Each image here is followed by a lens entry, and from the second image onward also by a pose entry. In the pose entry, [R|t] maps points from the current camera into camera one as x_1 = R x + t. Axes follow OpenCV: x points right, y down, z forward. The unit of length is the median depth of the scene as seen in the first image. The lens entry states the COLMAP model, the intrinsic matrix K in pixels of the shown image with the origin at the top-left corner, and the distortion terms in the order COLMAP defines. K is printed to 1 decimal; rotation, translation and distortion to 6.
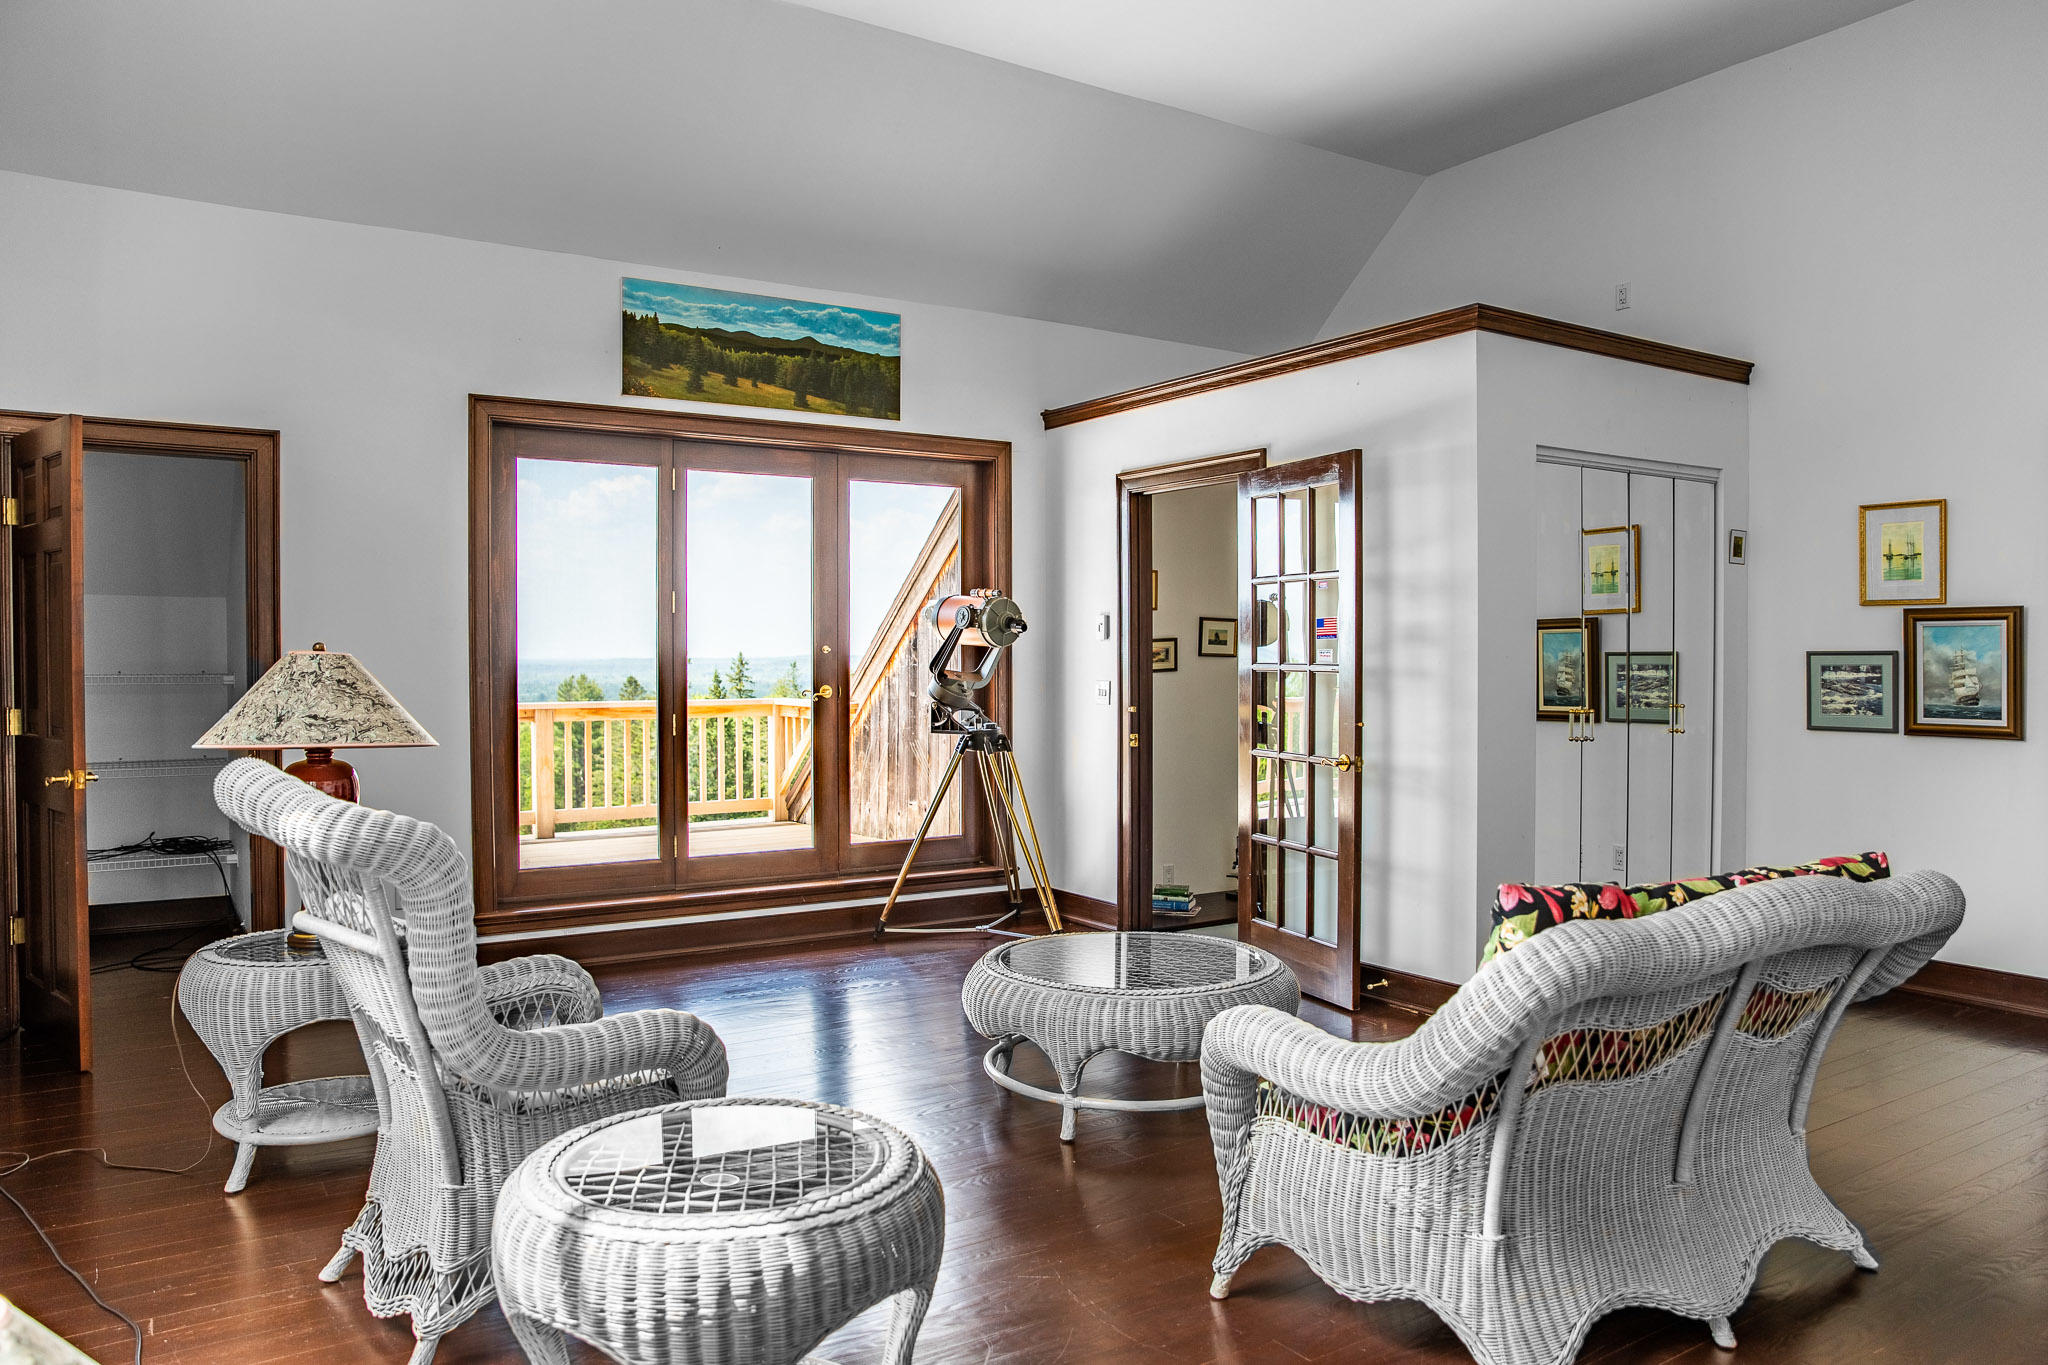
lens RADIAL K [[1408.5, 0, 1026.3], [0, 1408.5, 669.4], [0, 0, 1]] dist [-0.102390, 0.072586]
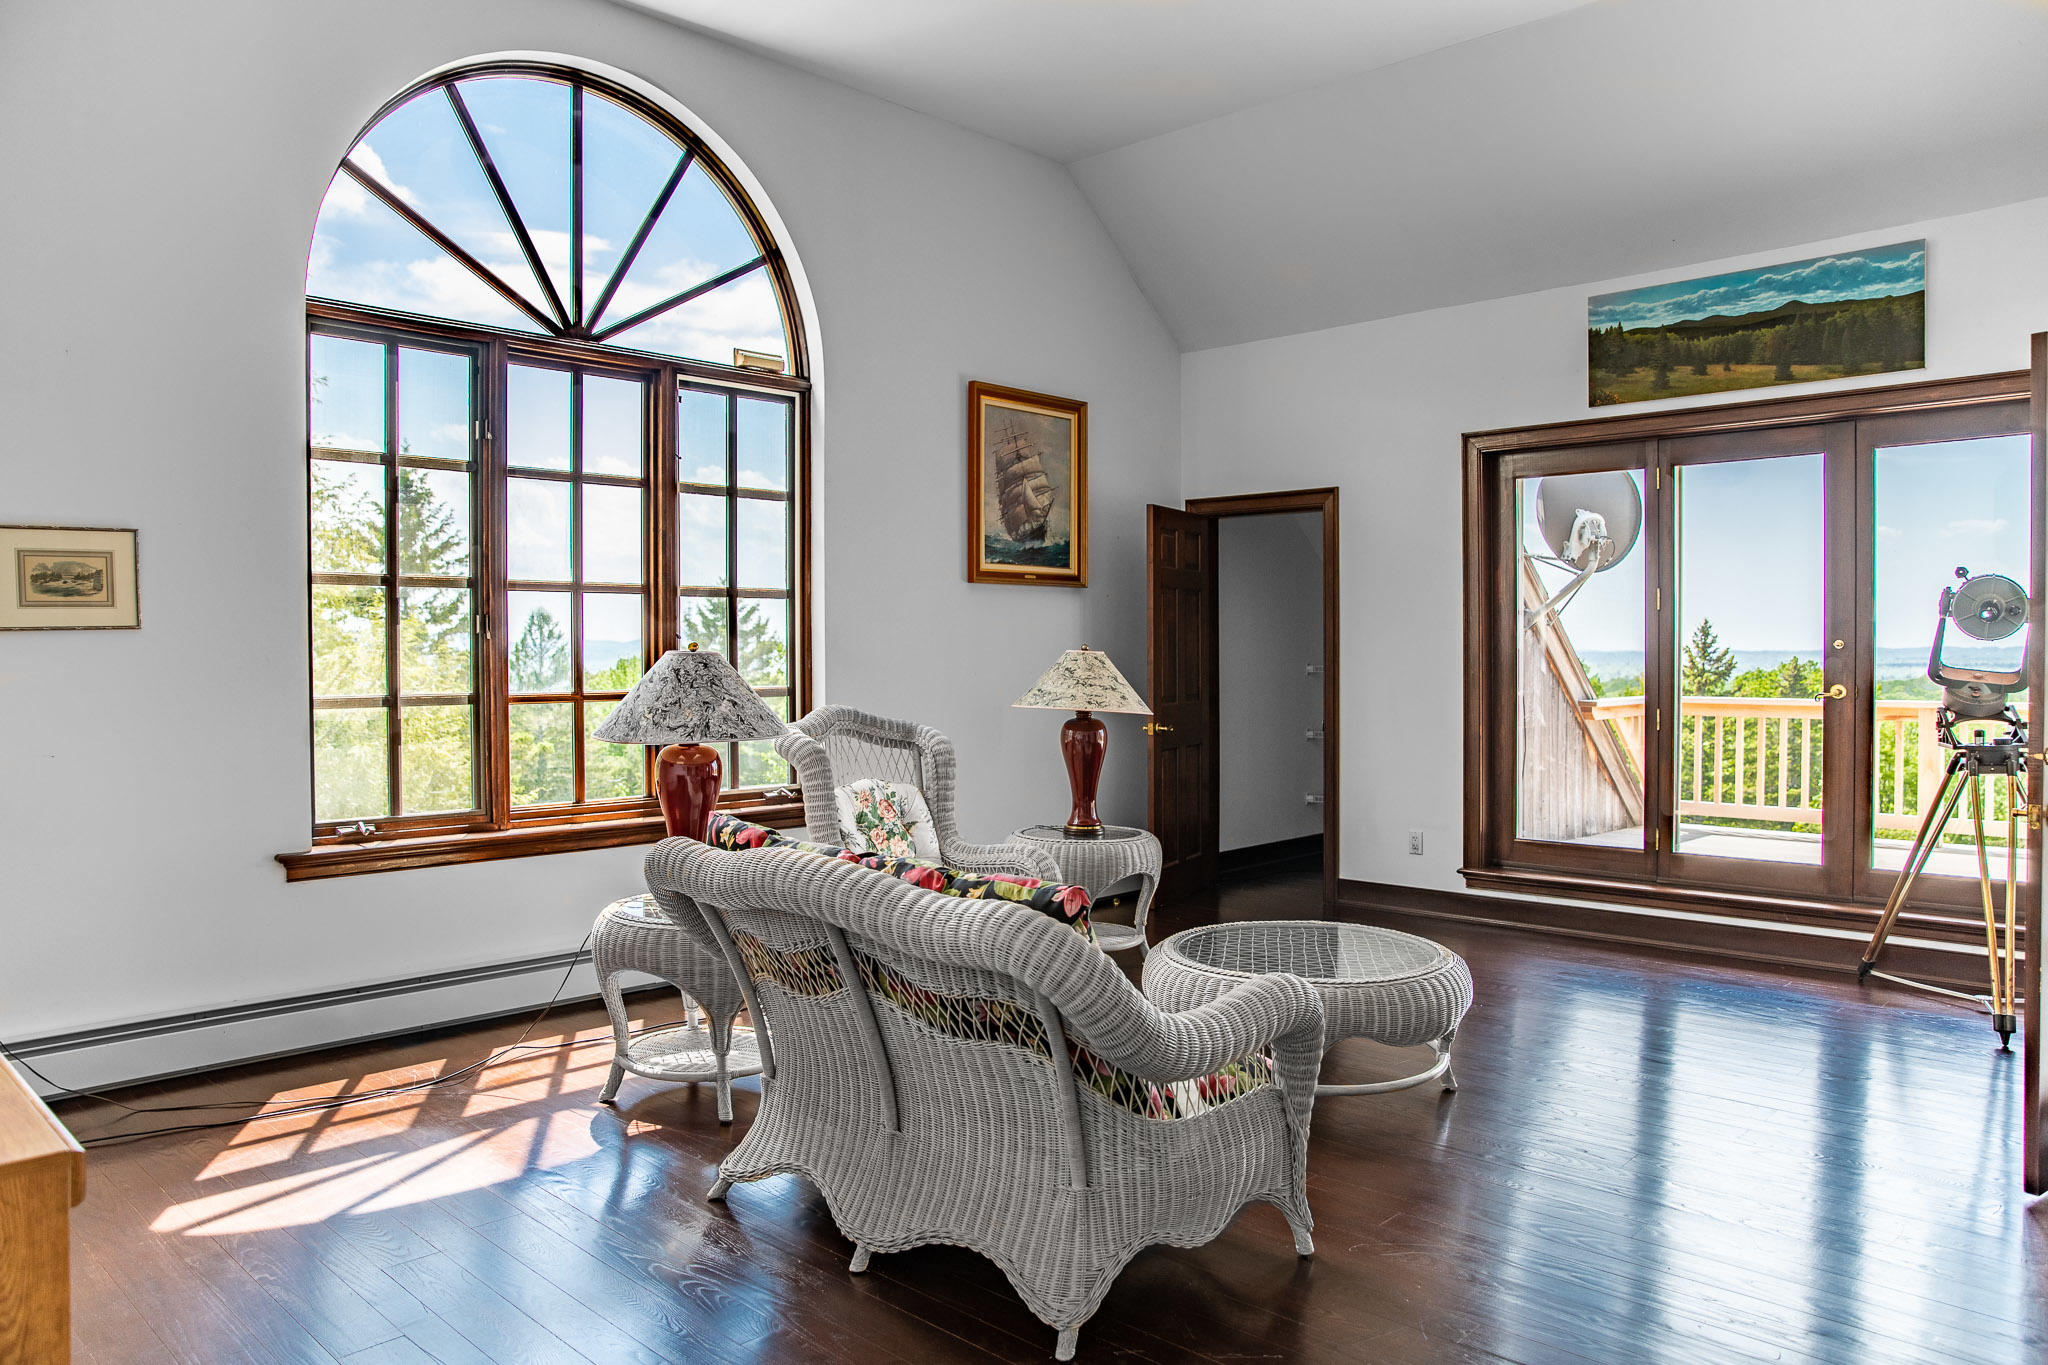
lens RADIAL K [[1408.5, 0, 1020.9], [0, 1408.5, 669.6], [0, 0, 1]] dist [-0.102390, 0.072586]
pose [[0.223185, 0.010855, -0.974716, 0.596073], [-0.007011, 0.999930, 0.009530, -0.003202], [0.974751, 0.004707, 0.223246, 0.310703]]
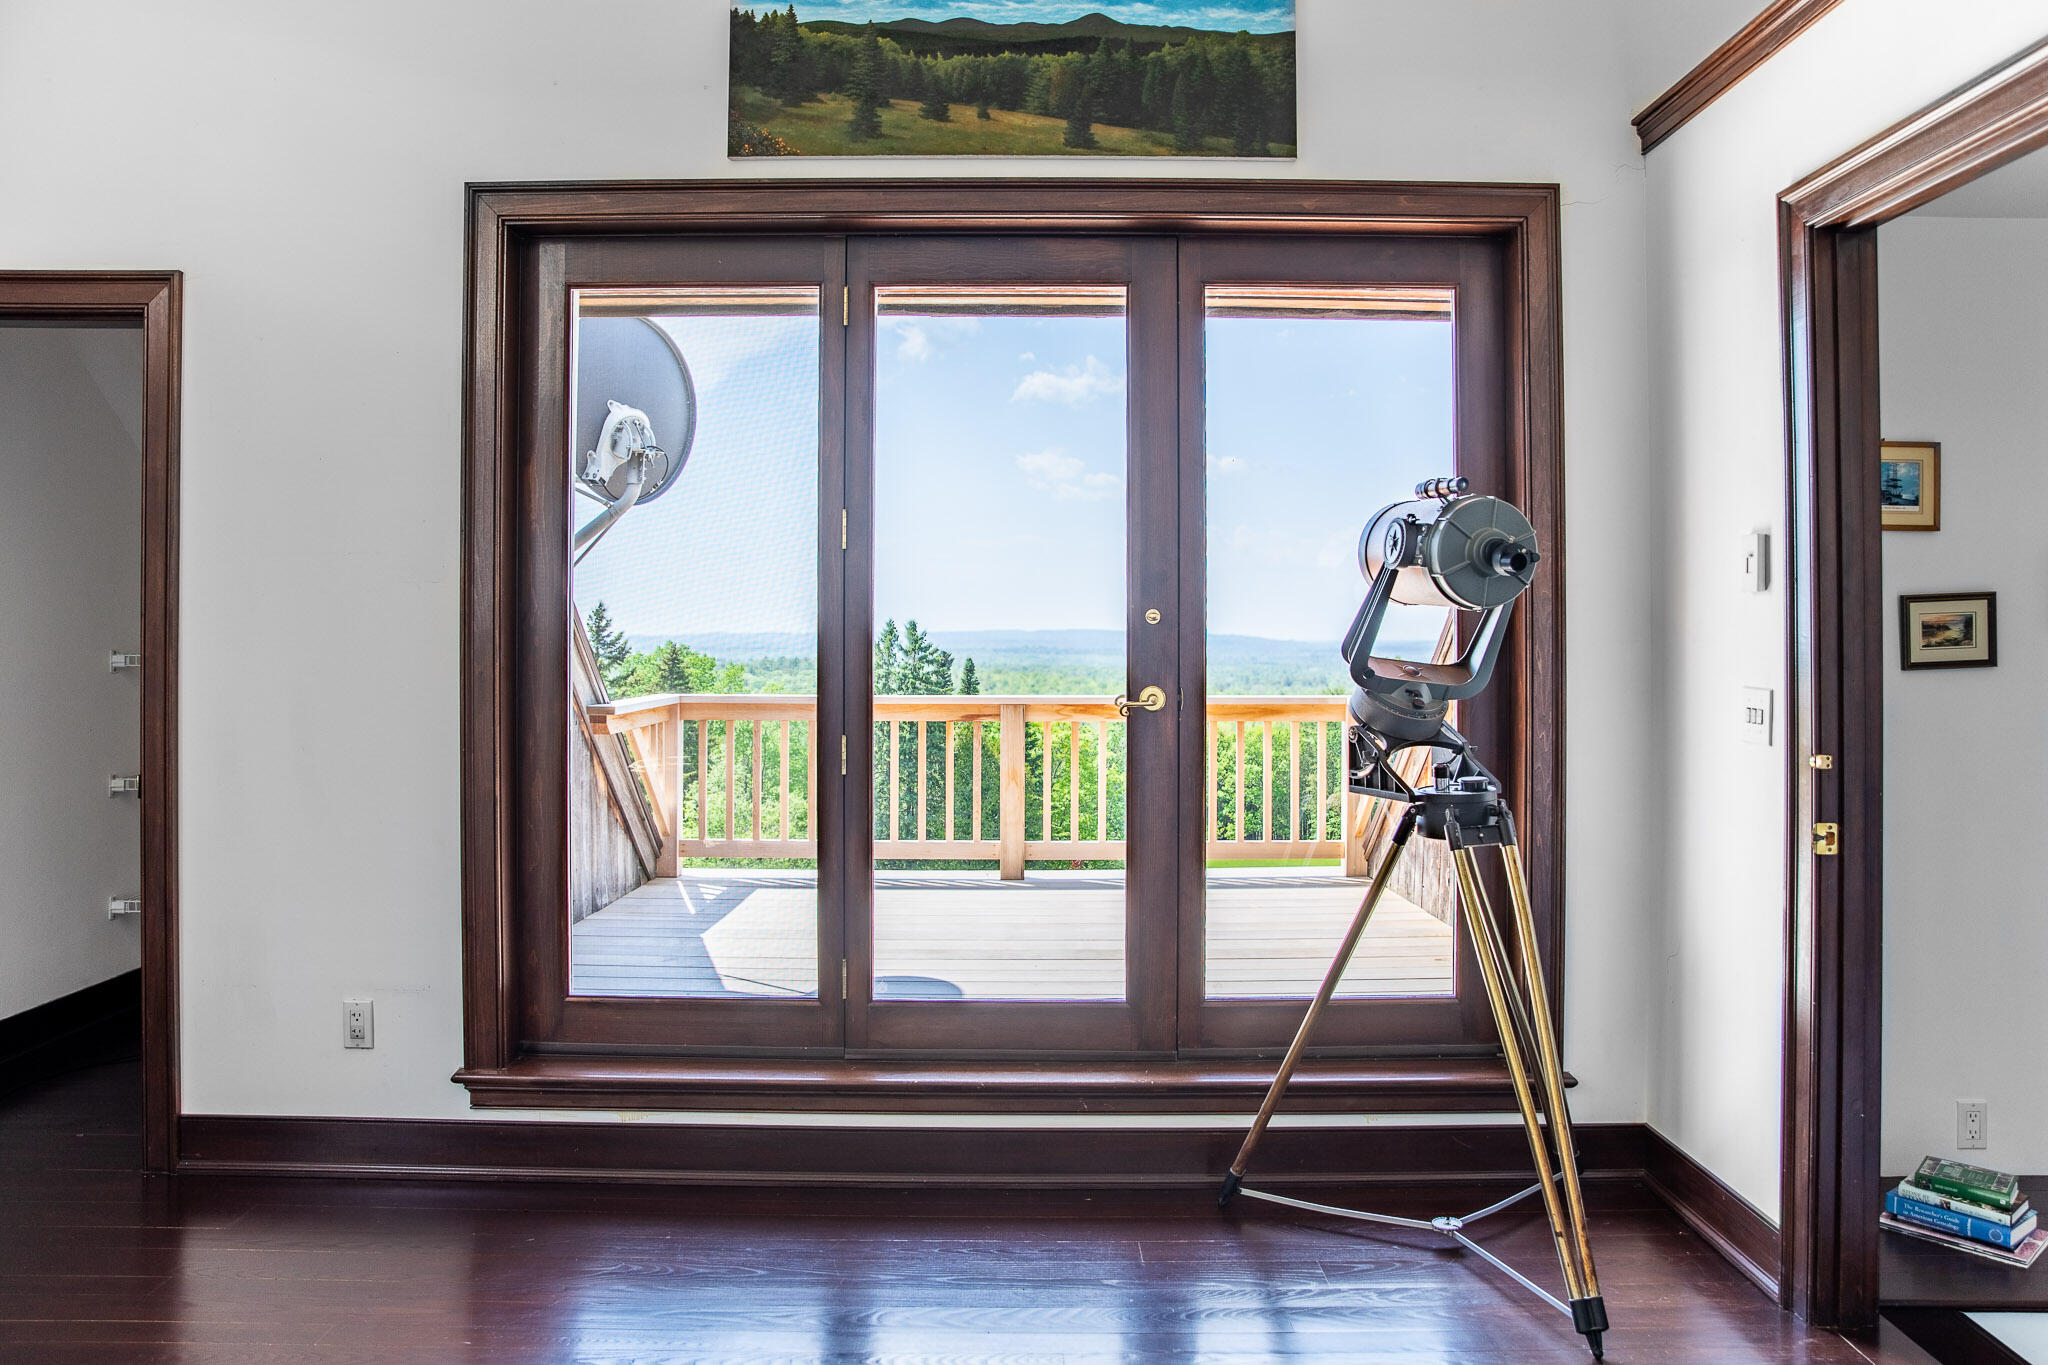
lens RADIAL K [[1408.5, 0, 1007.6], [0, 1408.5, 622.5], [0, 0, 1]] dist [-0.102390, 0.072586]
pose [[0.837073, -0.003710, -0.547079, 0.096269], [-0.007789, 0.999795, -0.018698, -0.002354], [0.547036, 0.019913, 0.836872, 0.551989]]
